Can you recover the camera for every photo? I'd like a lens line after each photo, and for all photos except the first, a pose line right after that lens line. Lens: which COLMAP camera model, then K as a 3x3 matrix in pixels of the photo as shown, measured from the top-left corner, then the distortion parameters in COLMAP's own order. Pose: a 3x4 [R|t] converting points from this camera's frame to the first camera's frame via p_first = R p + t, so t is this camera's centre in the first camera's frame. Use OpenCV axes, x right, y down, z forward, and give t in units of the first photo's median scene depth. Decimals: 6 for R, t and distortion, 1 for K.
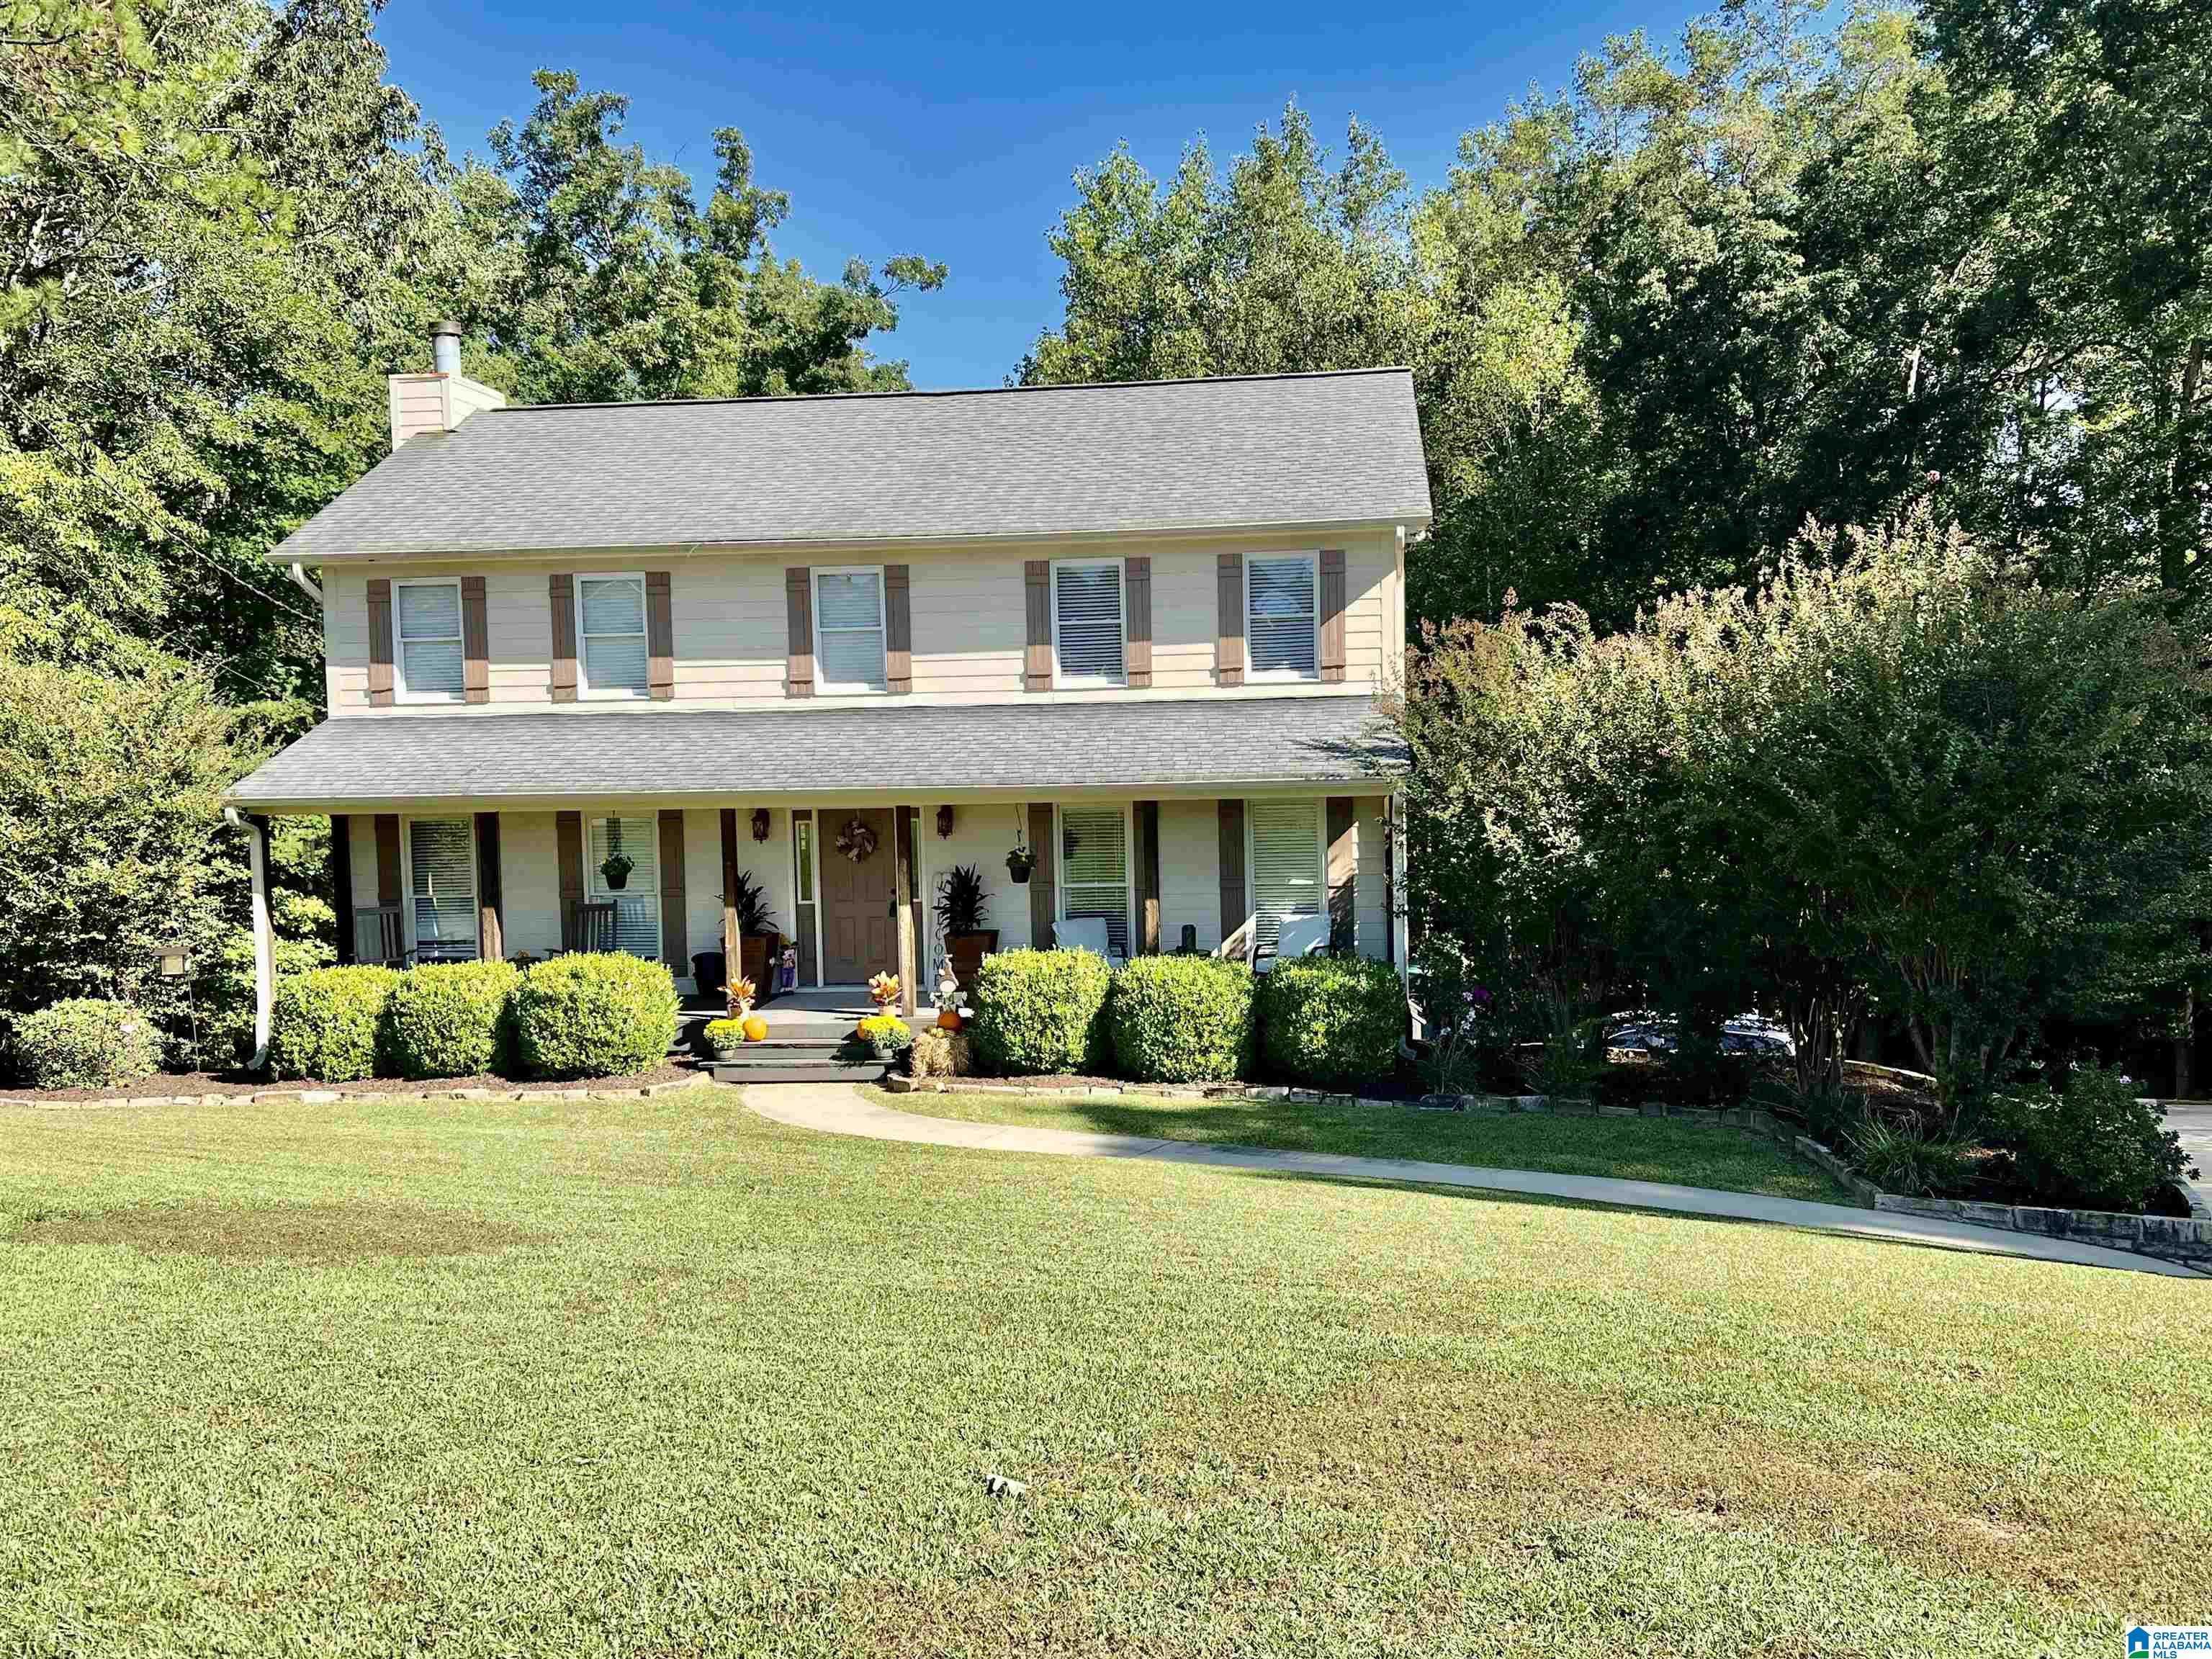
lens RADIAL K [[1931.1, 0, 1113.0], [0, 1931.1, 828.5], [0, 0, 1]] dist [0.068635, -0.062836]
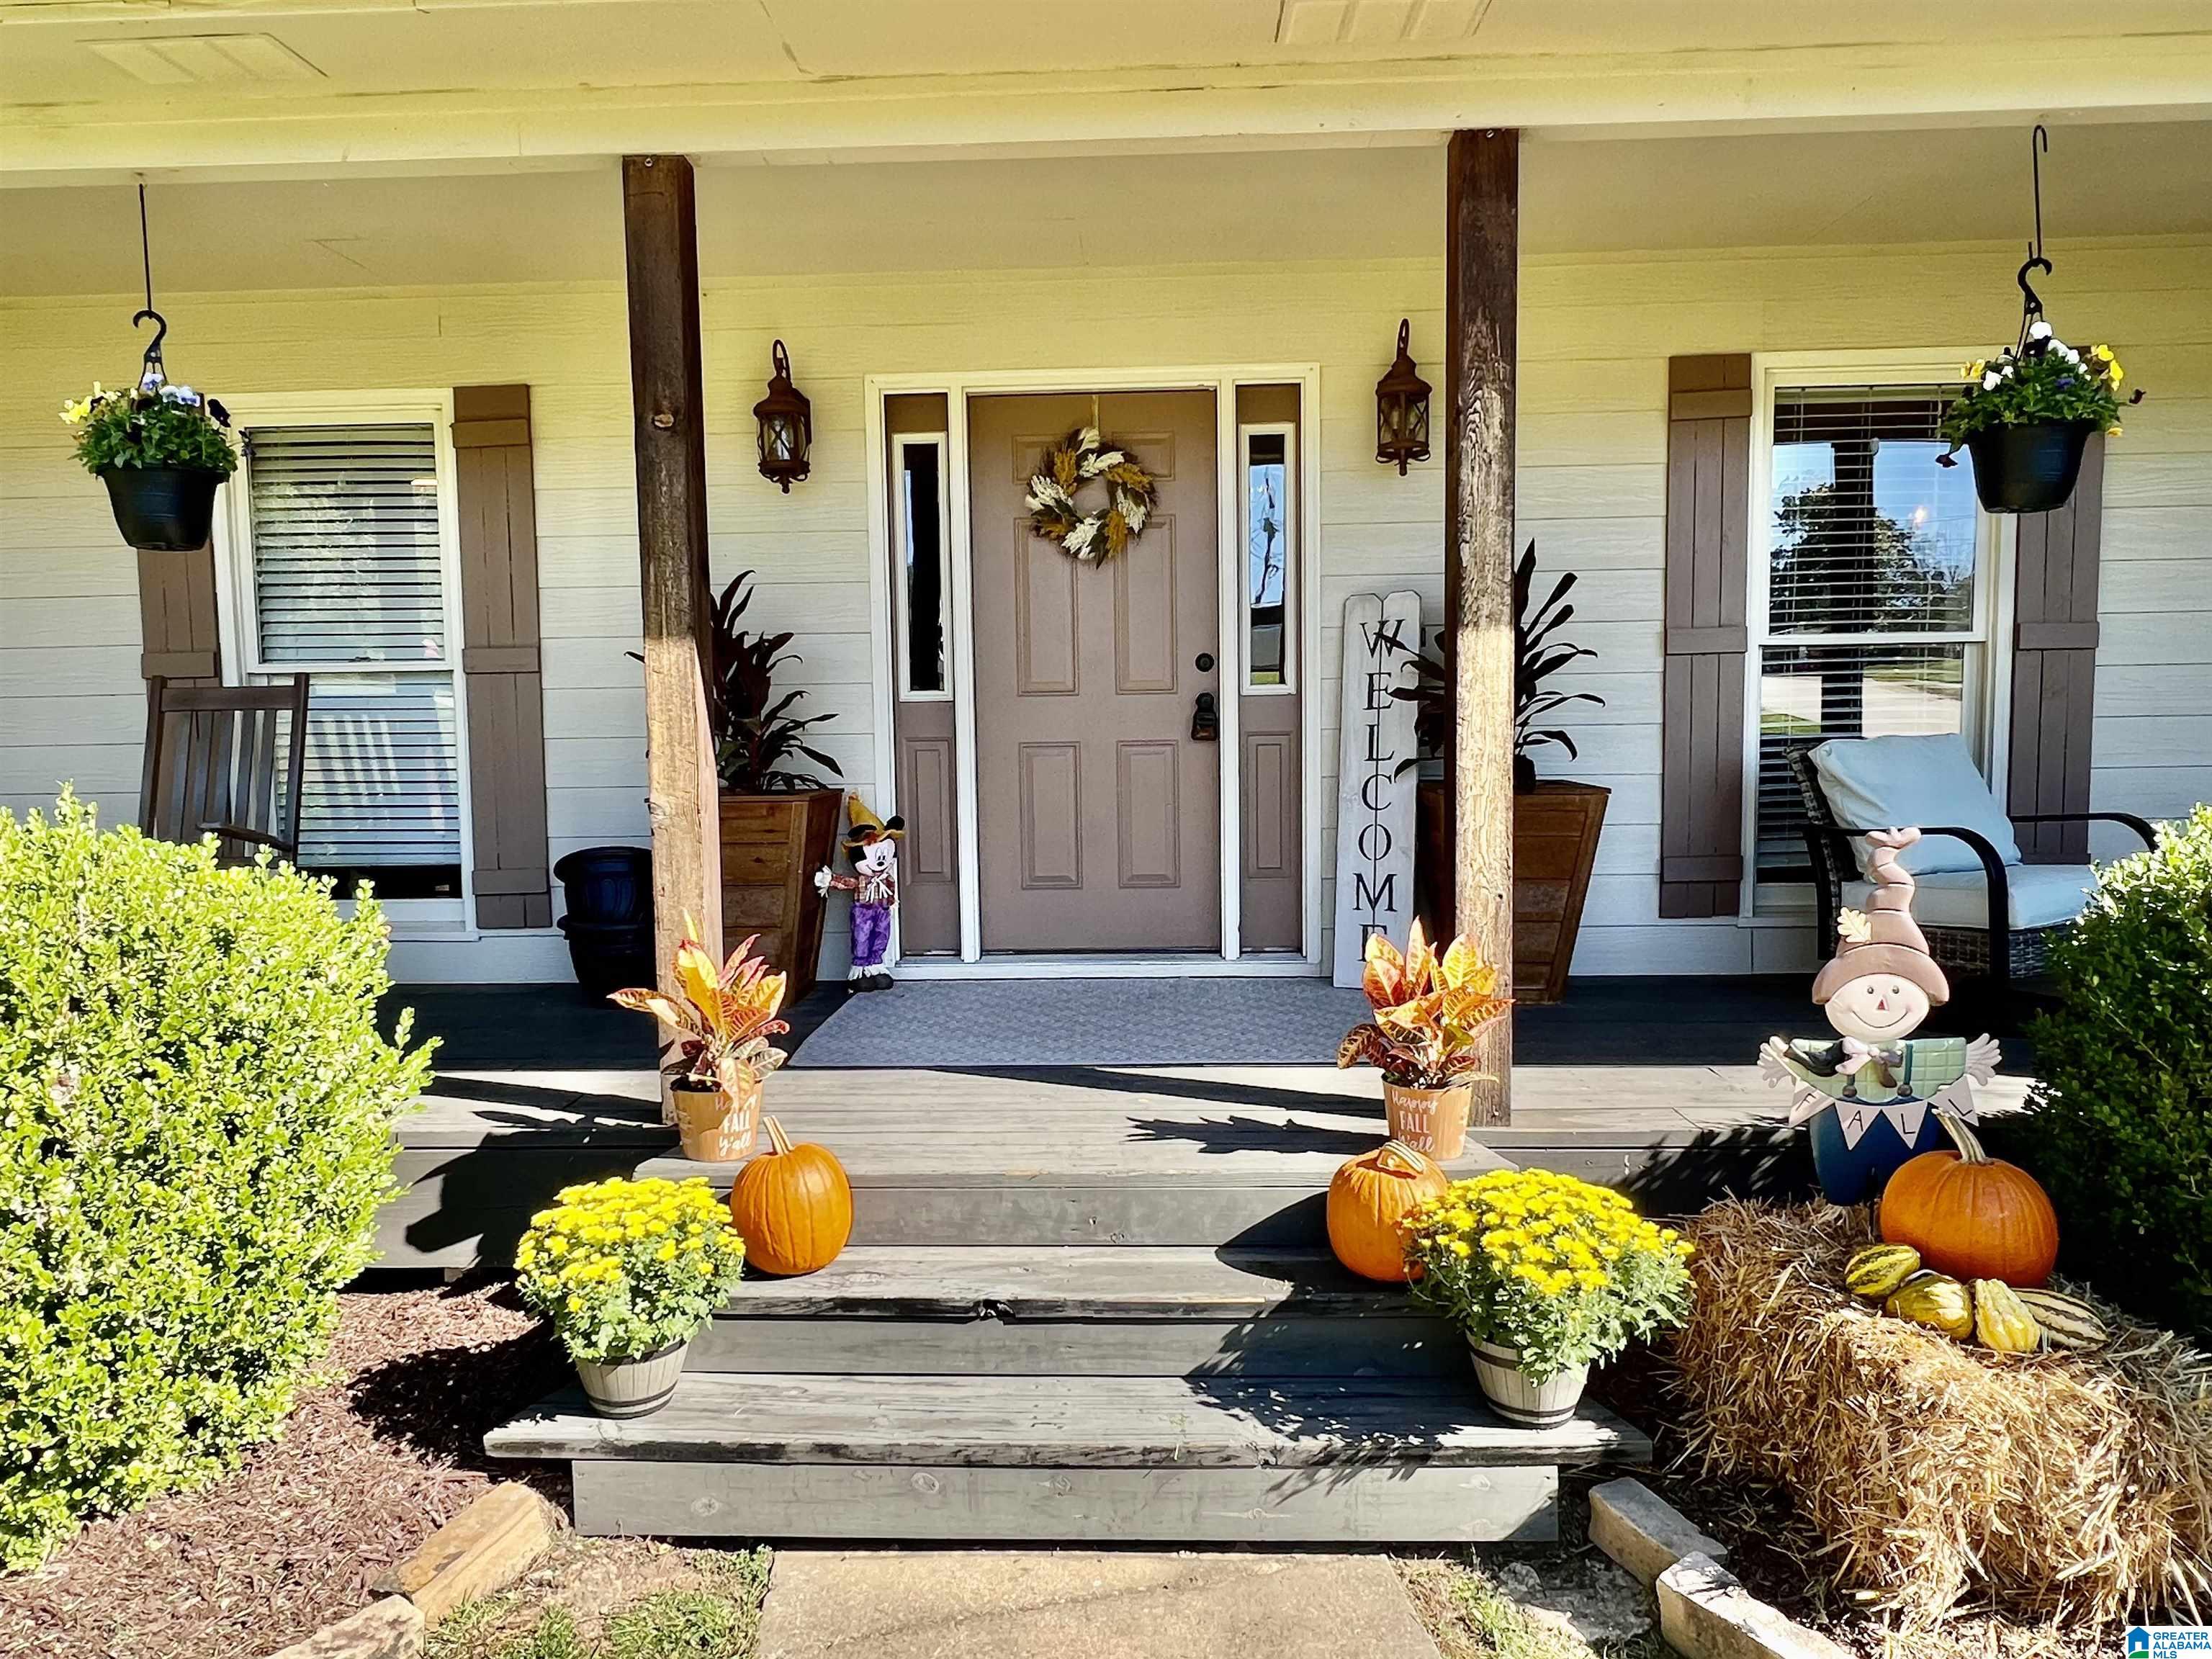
lens RADIAL K [[1391.3, 0, 1099.1], [0, 1391.3, 834.0], [0, 0, 1]] dist [-0.007684, -0.001574]
pose [[0.996901, 0.001342, 0.078660, -0.149688], [-0.003500, 0.999621, 0.027305, 0.055213], [-0.078593, -0.027496, 0.996528, 0.776616]]
